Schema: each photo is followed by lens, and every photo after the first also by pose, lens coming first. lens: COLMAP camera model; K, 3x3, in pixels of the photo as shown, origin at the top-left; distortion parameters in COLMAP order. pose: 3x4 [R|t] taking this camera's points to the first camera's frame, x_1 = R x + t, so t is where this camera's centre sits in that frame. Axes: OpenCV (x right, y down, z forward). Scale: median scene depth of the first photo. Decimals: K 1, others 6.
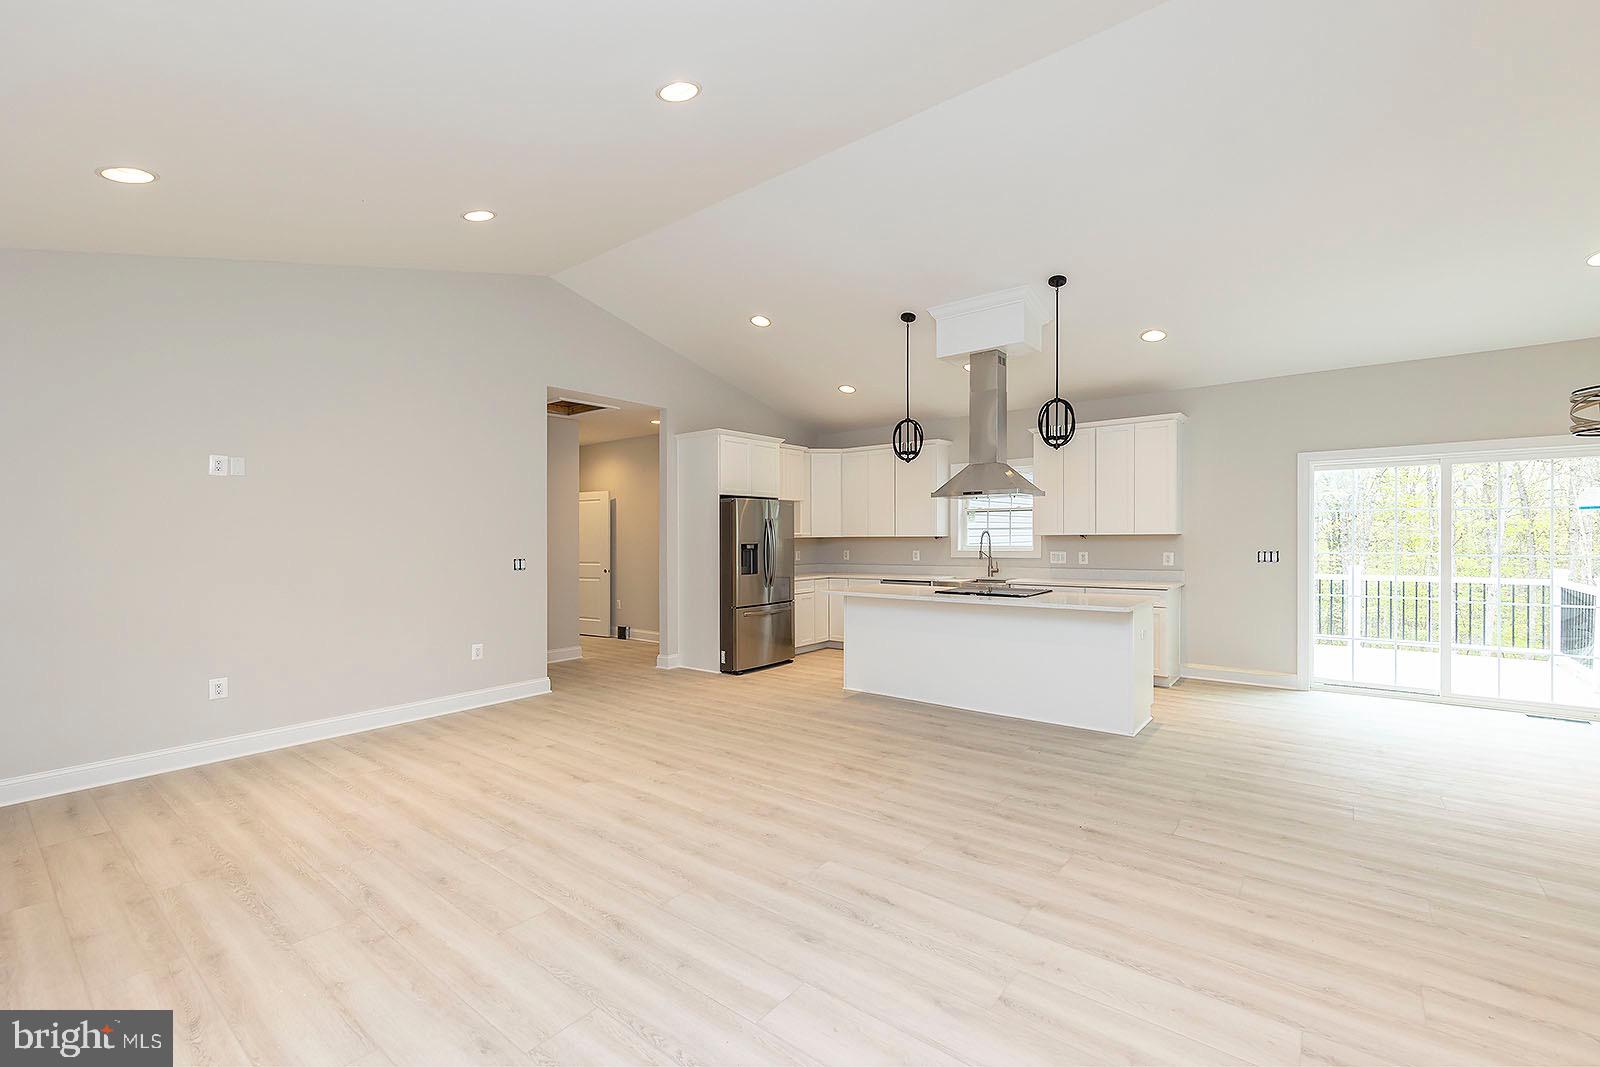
lens RADIAL K [[694.6, 0, 768.9], [0, 694.6, 547.4], [0, 0, 1]] dist [0.012006, -0.000128]
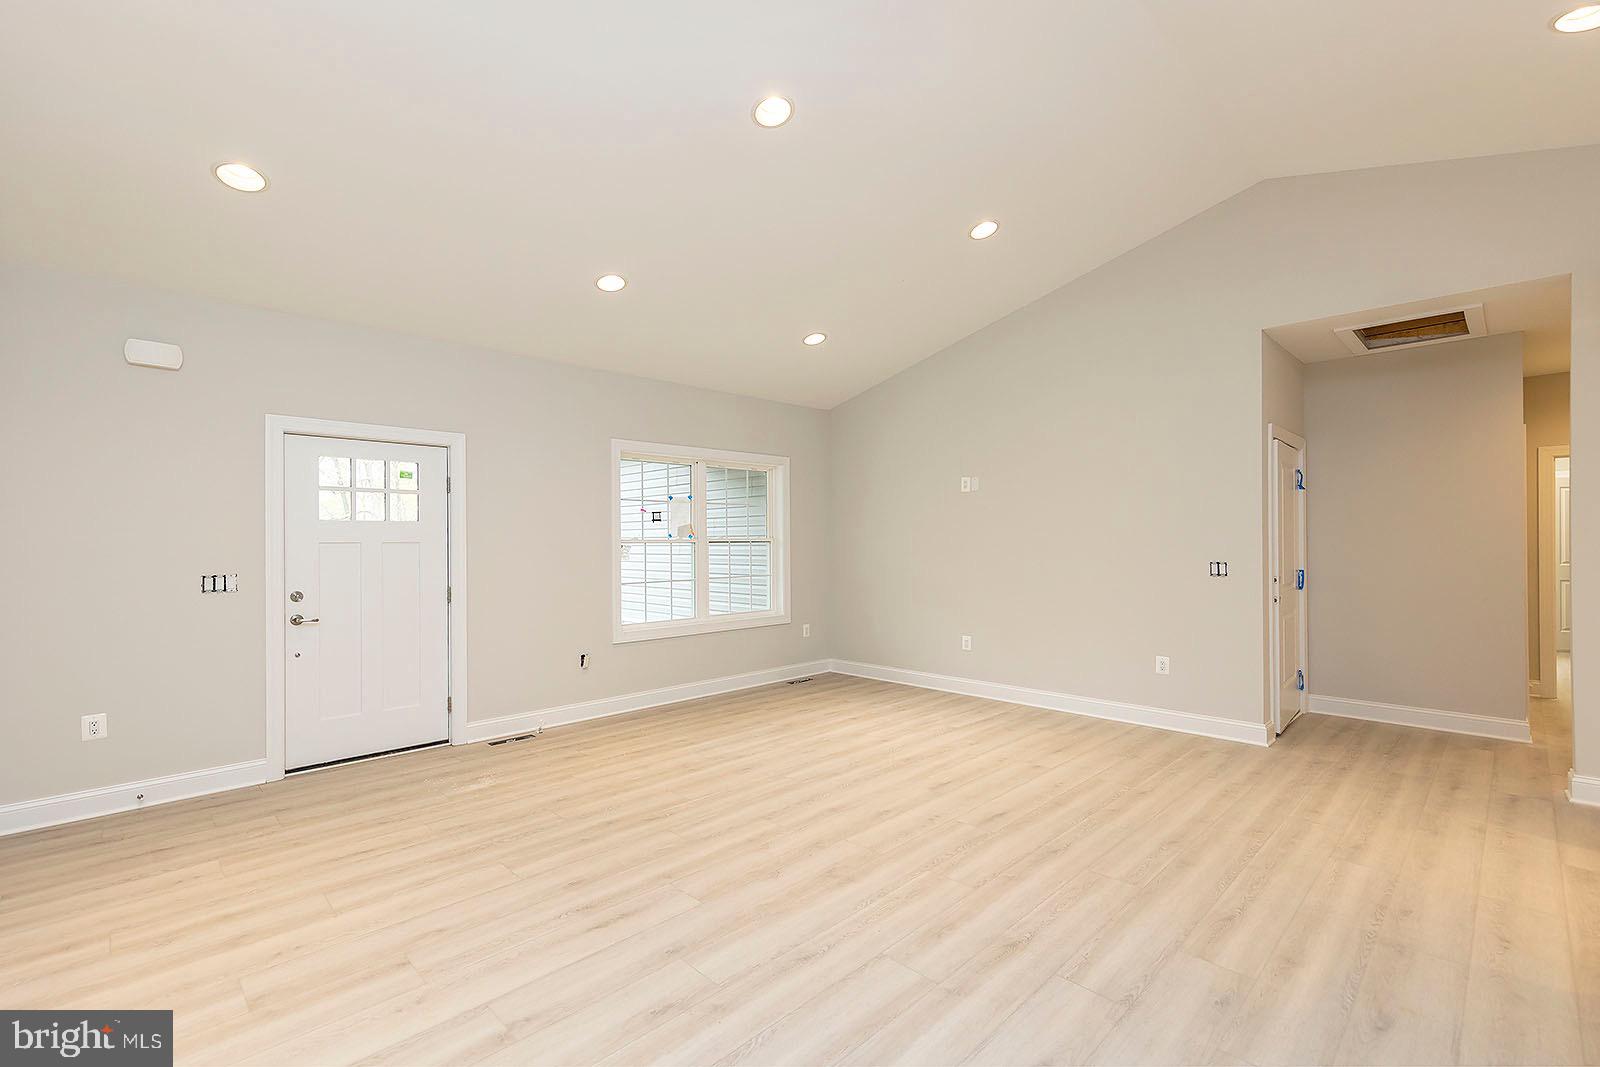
lens RADIAL K [[722.0, 0, 829.2], [0, 722.0, 535.8], [0, 0, 1]] dist [0.015442, -0.000290]
pose [[-0.091538, 0.005133, -0.995788, 0.550263], [-0.005997, 0.999966, 0.005706, -0.016559], [0.995783, 0.006494, -0.091504, 0.685217]]
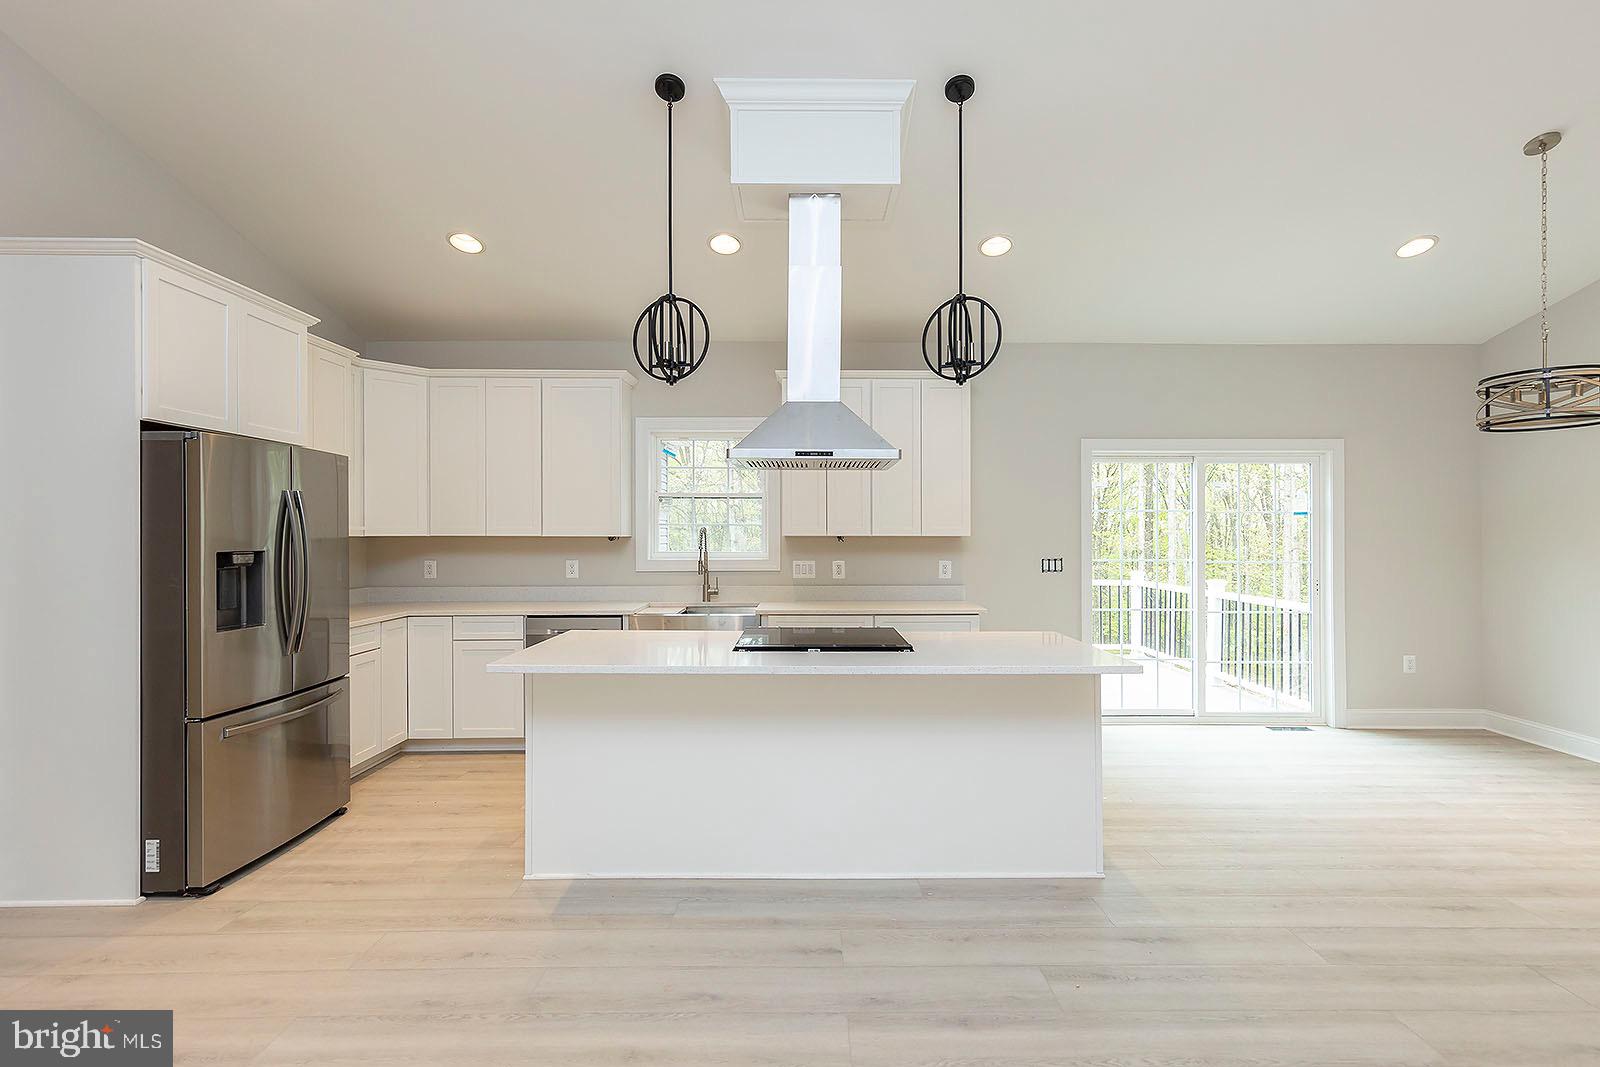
lens RADIAL K [[777.1, 0, 815.5], [0, 777.1, 544.0], [0, 0, 1]] dist [0.006712, -0.000486]
pose [[0.763949, 0.001354, 0.645276, -0.081659], [0.002104, 0.999987, -0.004590, -0.008847], [-0.645274, 0.004864, 0.763936, 0.571116]]
